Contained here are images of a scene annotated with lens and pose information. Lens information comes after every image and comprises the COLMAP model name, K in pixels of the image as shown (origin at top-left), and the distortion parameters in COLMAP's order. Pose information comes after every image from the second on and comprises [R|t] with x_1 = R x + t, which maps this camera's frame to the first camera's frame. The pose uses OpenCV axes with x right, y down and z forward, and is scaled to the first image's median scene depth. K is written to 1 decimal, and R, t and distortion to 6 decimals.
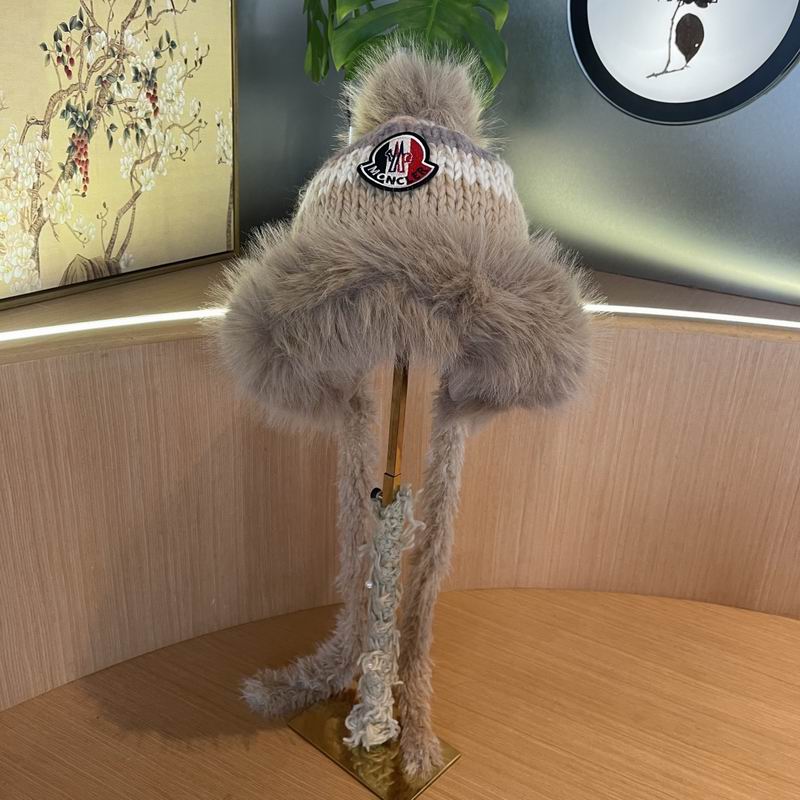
lens RADIAL K [[811.6, 0, 395.5], [0, 811.6, 410.5], [0, 0, 1]] dist [0.021320, 0.000000]
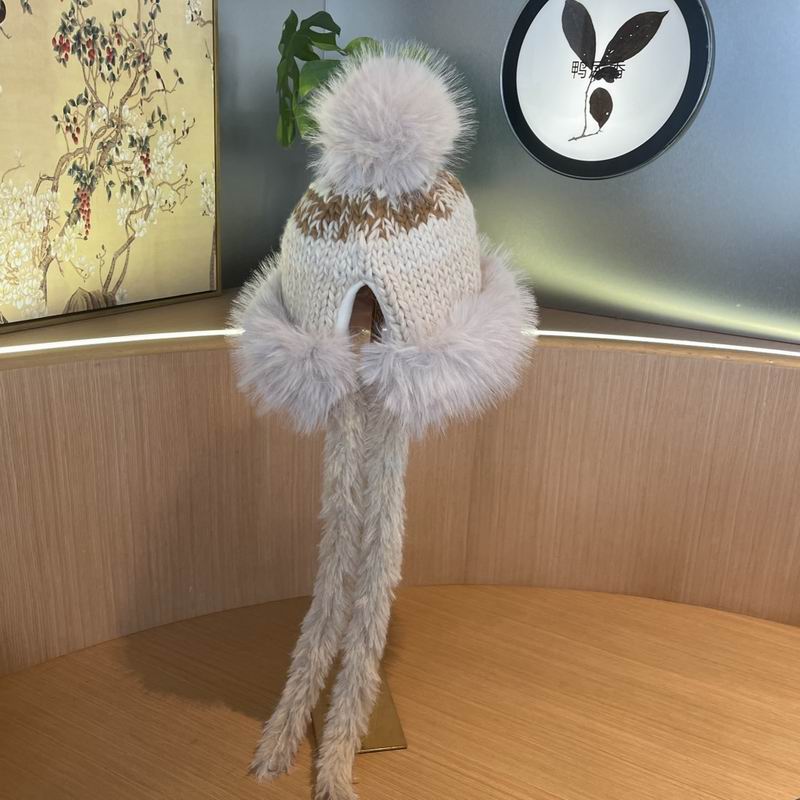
lens RADIAL K [[811.6, 0, 395.9], [0, 811.6, 405.5], [0, 0, 1]] dist [0.021320, 0.000000]
pose [[0.999898, -0.010597, -0.009585, 0.074630], [0.009644, 0.995481, -0.094474, 0.088656], [0.010543, 0.094372, 0.995481, -0.148517]]
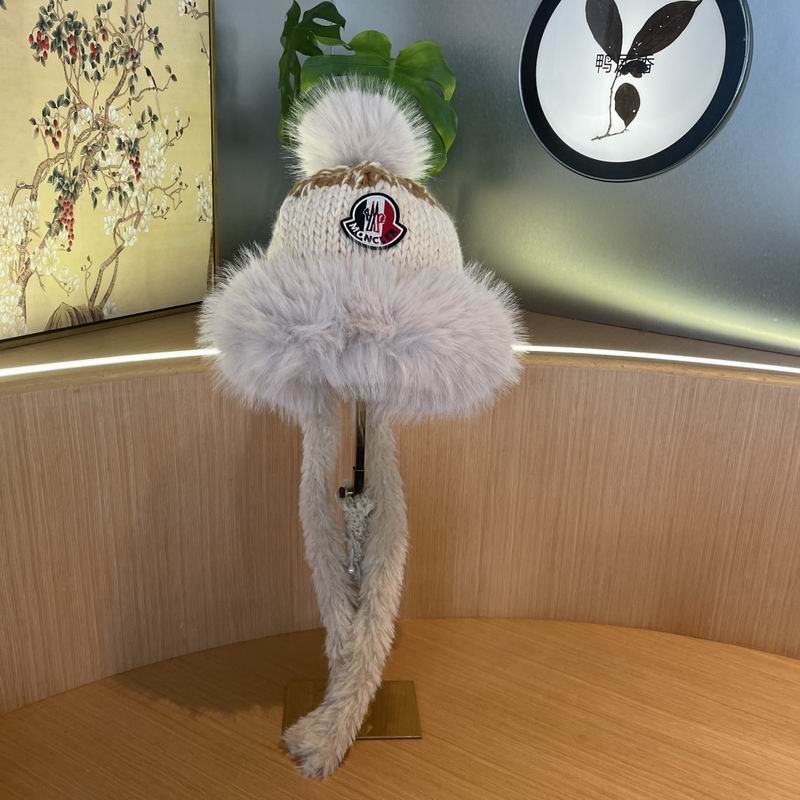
lens RADIAL K [[811.6, 0, 400.5], [0, 811.6, 396.9], [0, 0, 1]] dist [0.021320, 0.000000]
pose [[0.999562, -0.004991, -0.029166, 0.091993], [0.002558, 0.996558, -0.082858, 0.026479], [0.029479, 0.082747, 0.996135, -0.070856]]
